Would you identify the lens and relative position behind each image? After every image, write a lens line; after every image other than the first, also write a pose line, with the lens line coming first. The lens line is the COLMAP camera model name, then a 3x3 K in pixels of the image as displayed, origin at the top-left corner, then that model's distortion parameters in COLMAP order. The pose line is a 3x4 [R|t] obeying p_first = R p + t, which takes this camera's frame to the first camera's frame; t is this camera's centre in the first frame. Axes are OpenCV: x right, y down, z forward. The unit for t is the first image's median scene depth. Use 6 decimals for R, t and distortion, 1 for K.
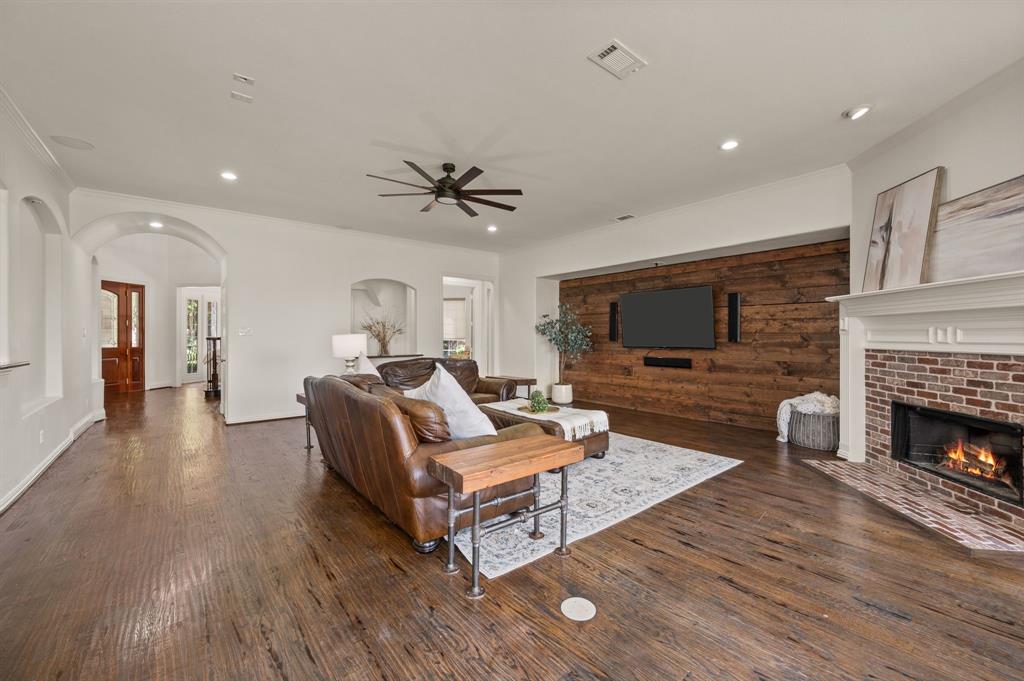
lens RADIAL K [[407.7, 0, 513.7], [0, 407.7, 336.8], [0, 0, 1]] dist [-0.002494, 0.001129]
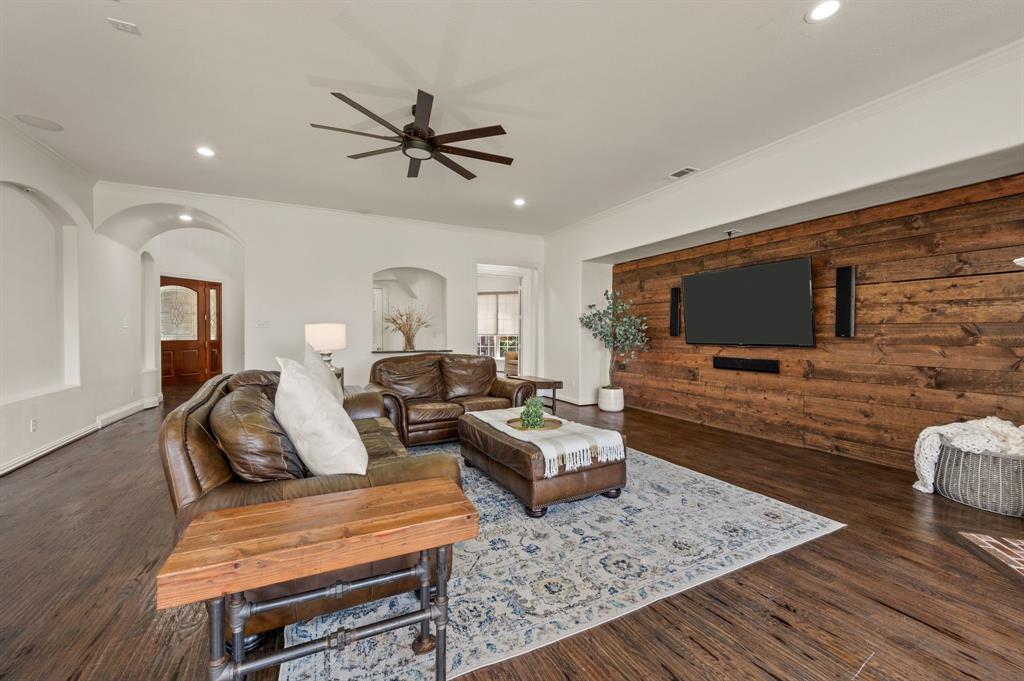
lens RADIAL K [[407.7, 0, 511.1], [0, 407.7, 339.4], [0, 0, 1]] dist [-0.002494, 0.001129]
pose [[0.975188, 0.007238, -0.221258, 0.160442], [-0.004747, 0.999919, 0.011788, 0.012795], [0.221325, -0.010446, 0.975144, 0.225498]]
